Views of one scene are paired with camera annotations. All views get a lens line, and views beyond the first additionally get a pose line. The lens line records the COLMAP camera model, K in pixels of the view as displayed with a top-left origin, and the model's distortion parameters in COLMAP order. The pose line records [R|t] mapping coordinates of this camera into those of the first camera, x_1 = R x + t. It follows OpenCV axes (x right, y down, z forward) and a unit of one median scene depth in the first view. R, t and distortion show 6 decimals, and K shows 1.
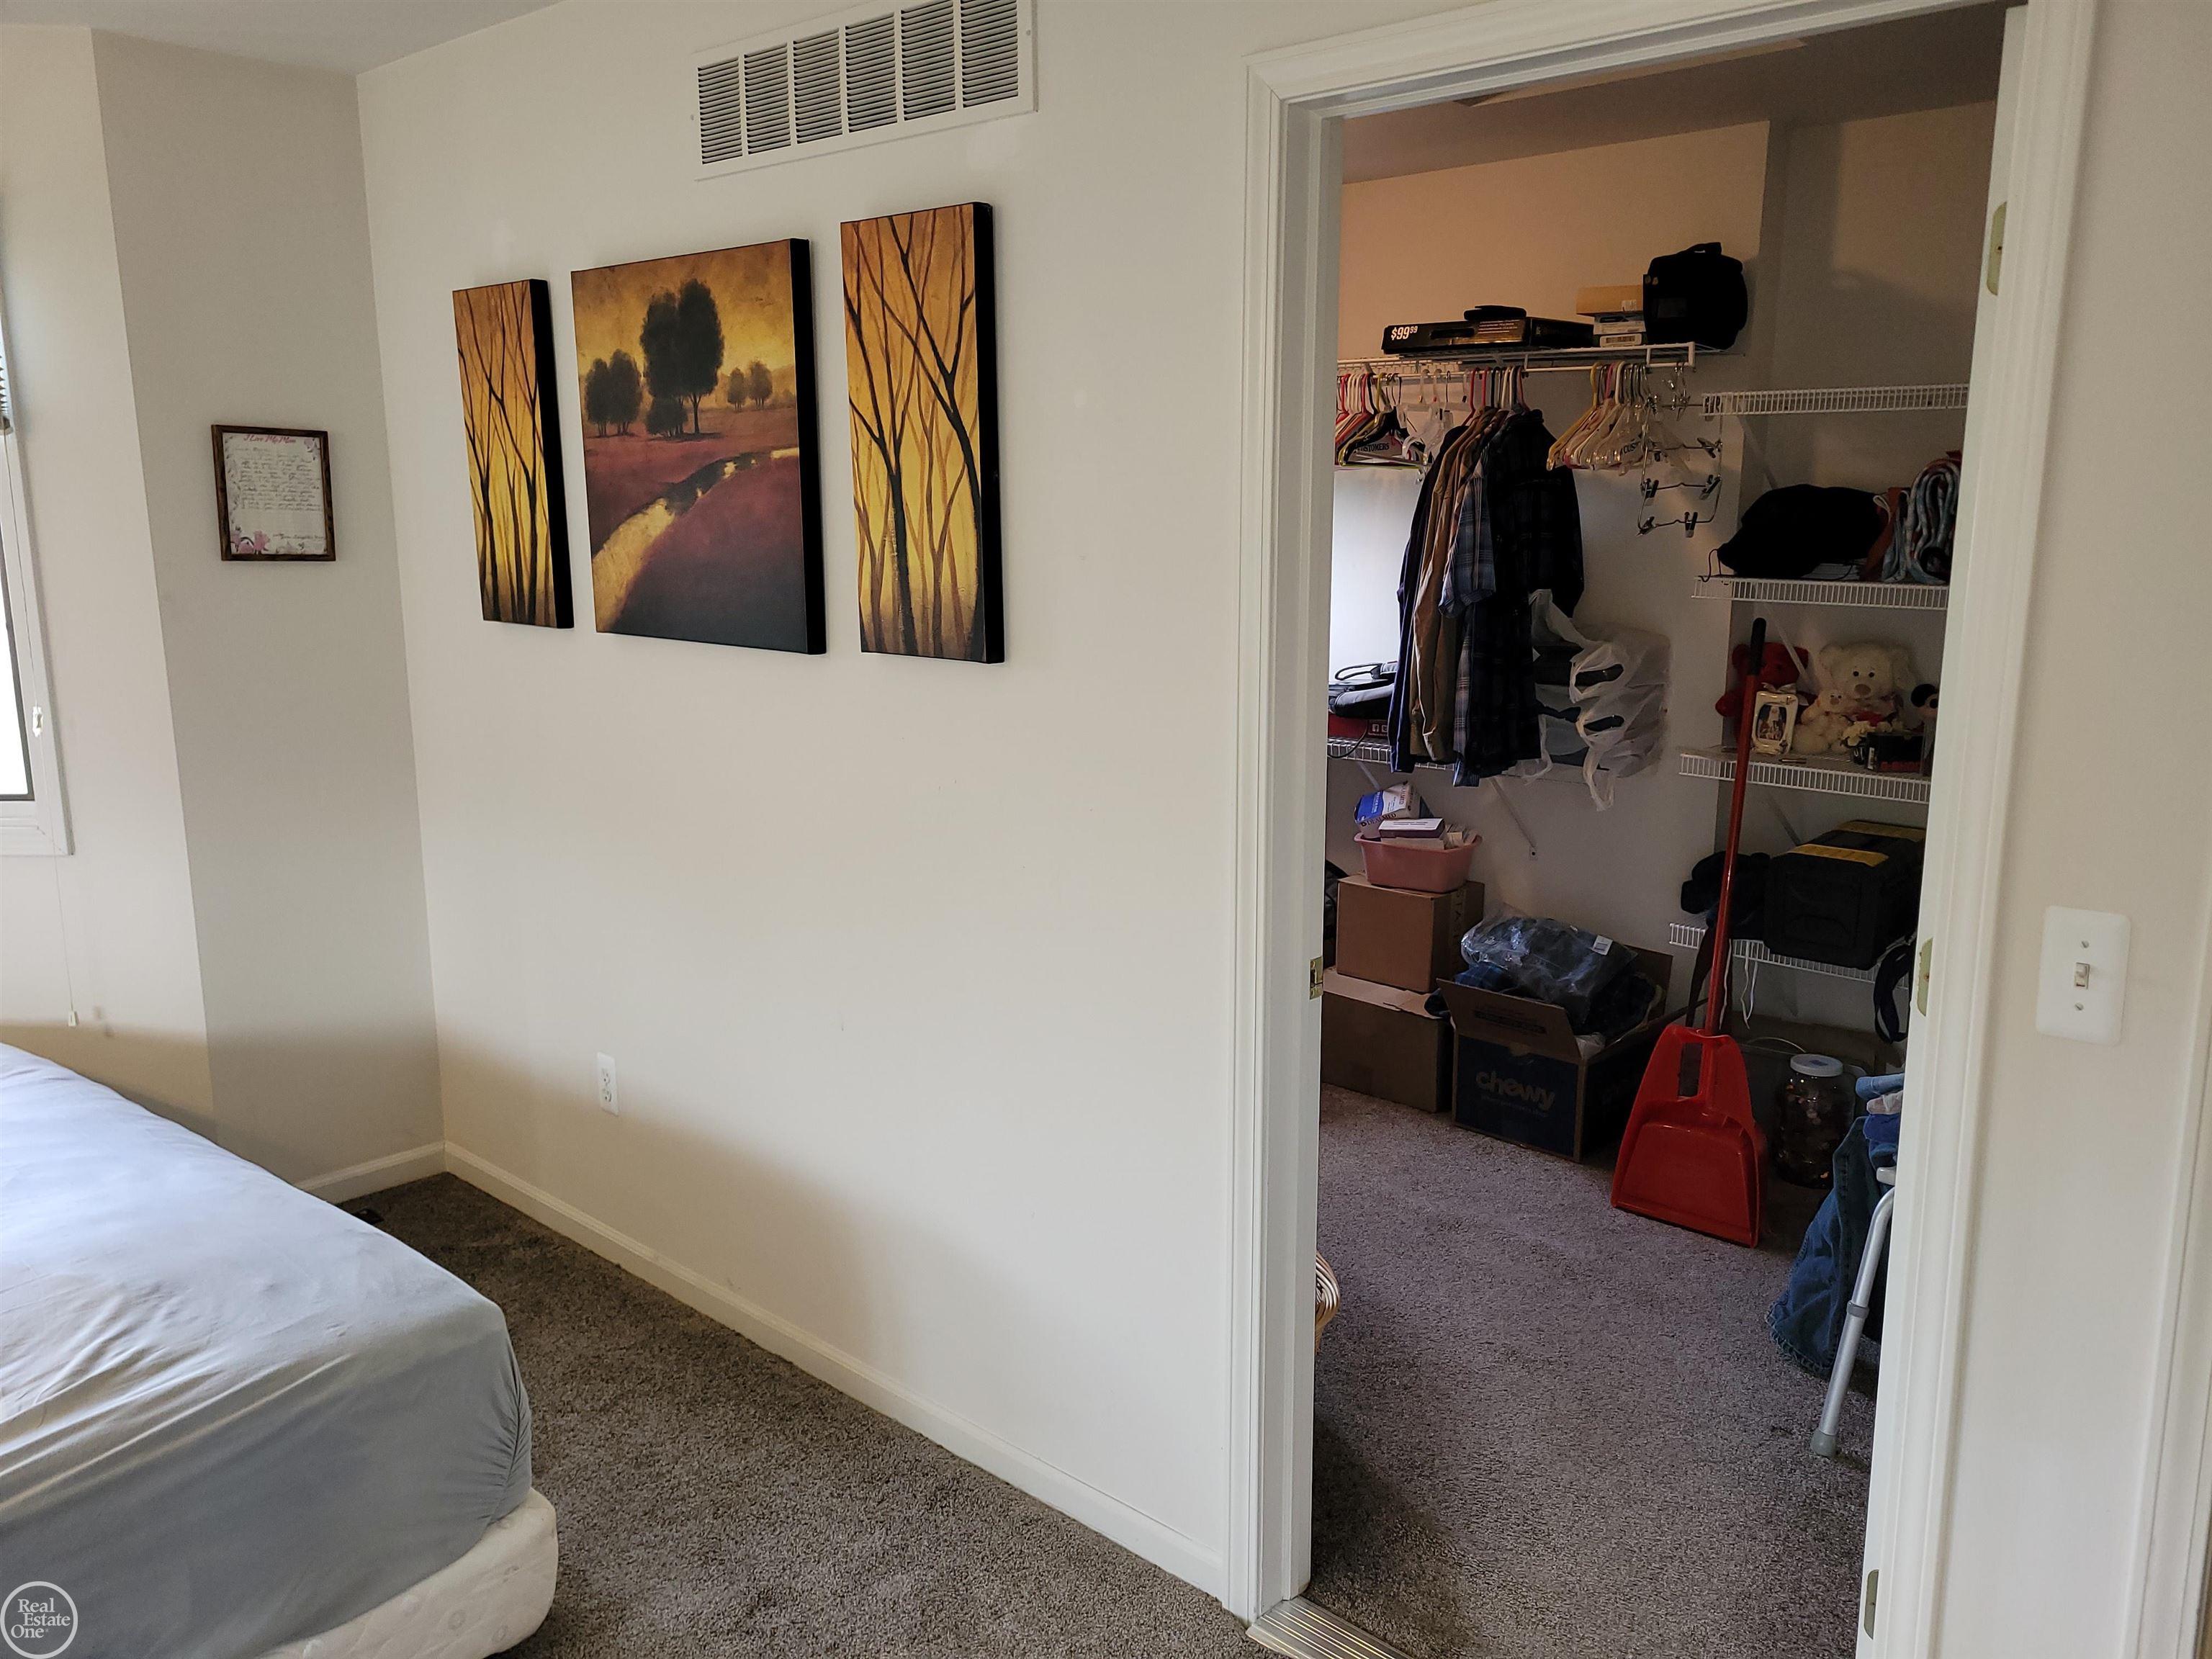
lens RADIAL K [[1661.2, 0, 1108.4], [0, 1661.2, 827.5], [0, 0, 1]] dist [0.042262, -0.014147]
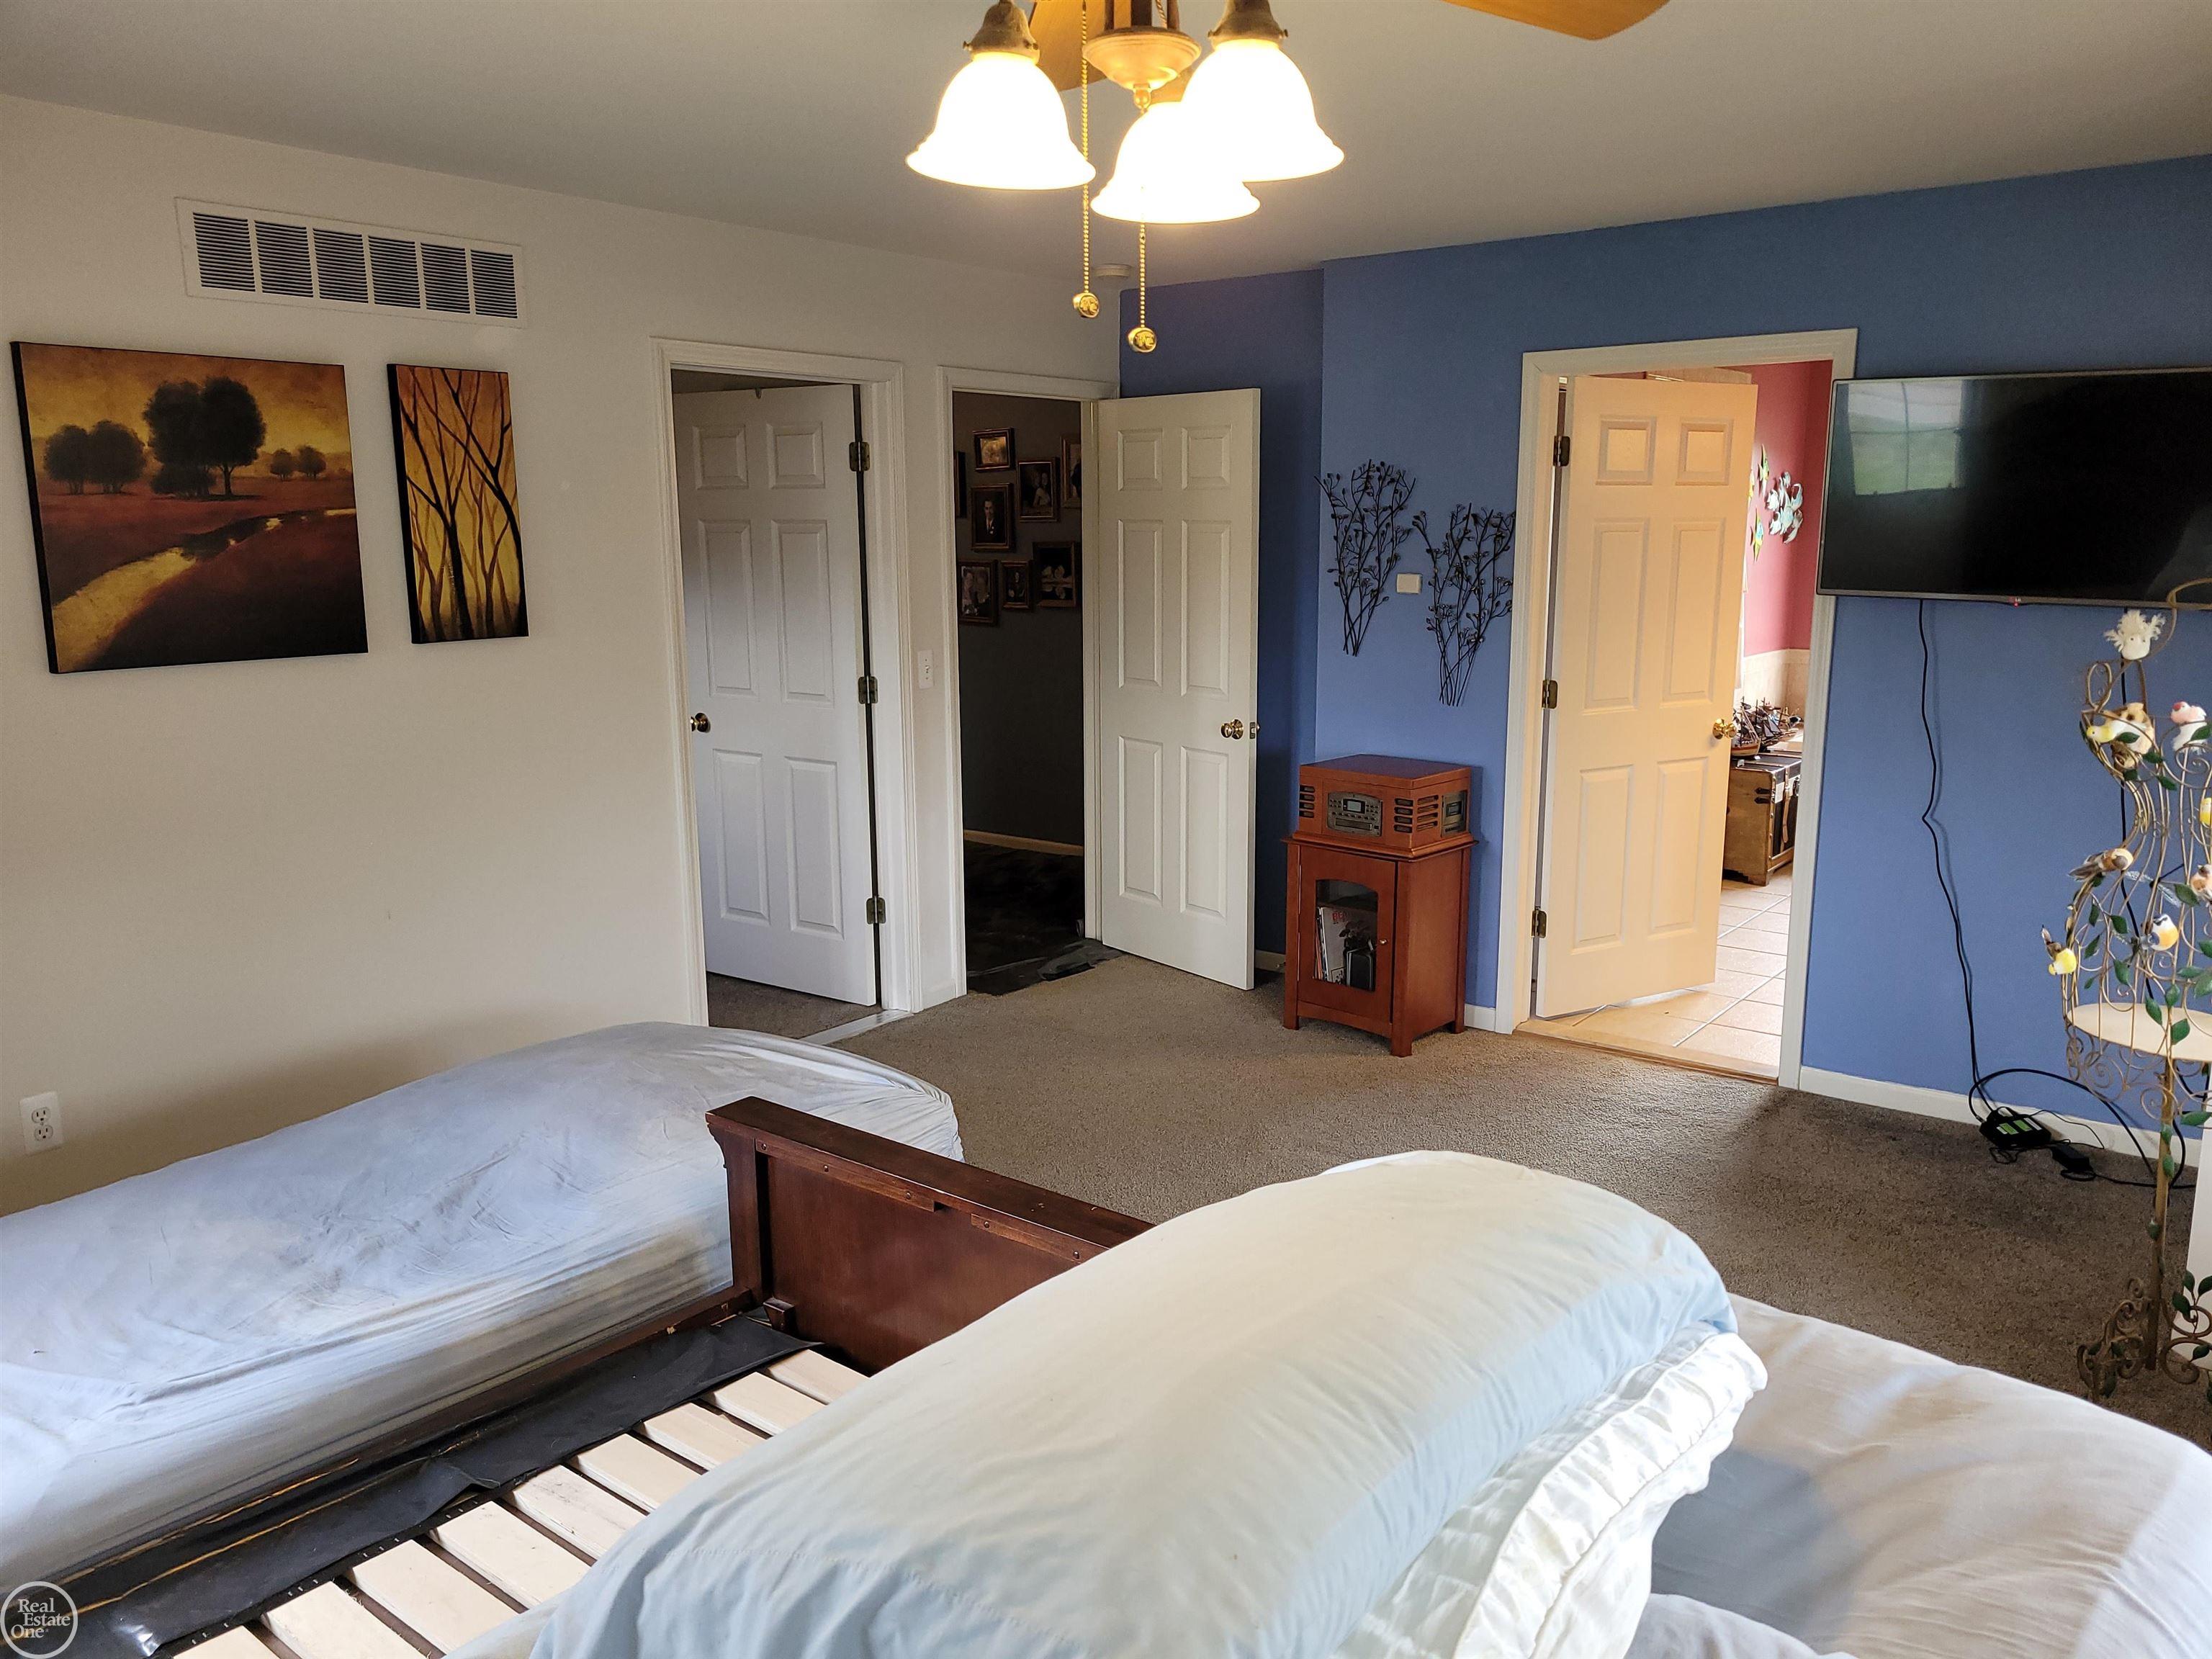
lens RADIAL K [[1661.2, 0, 1106.7], [0, 1661.2, 832.1], [0, 0, 1]] dist [0.042262, -0.014147]
pose [[-0.055662, -0.198620, 0.978495, -1.664614], [0.192402, 0.959512, 0.205712, -0.131116], [-0.979736, 0.199715, -0.015194, 0.437326]]
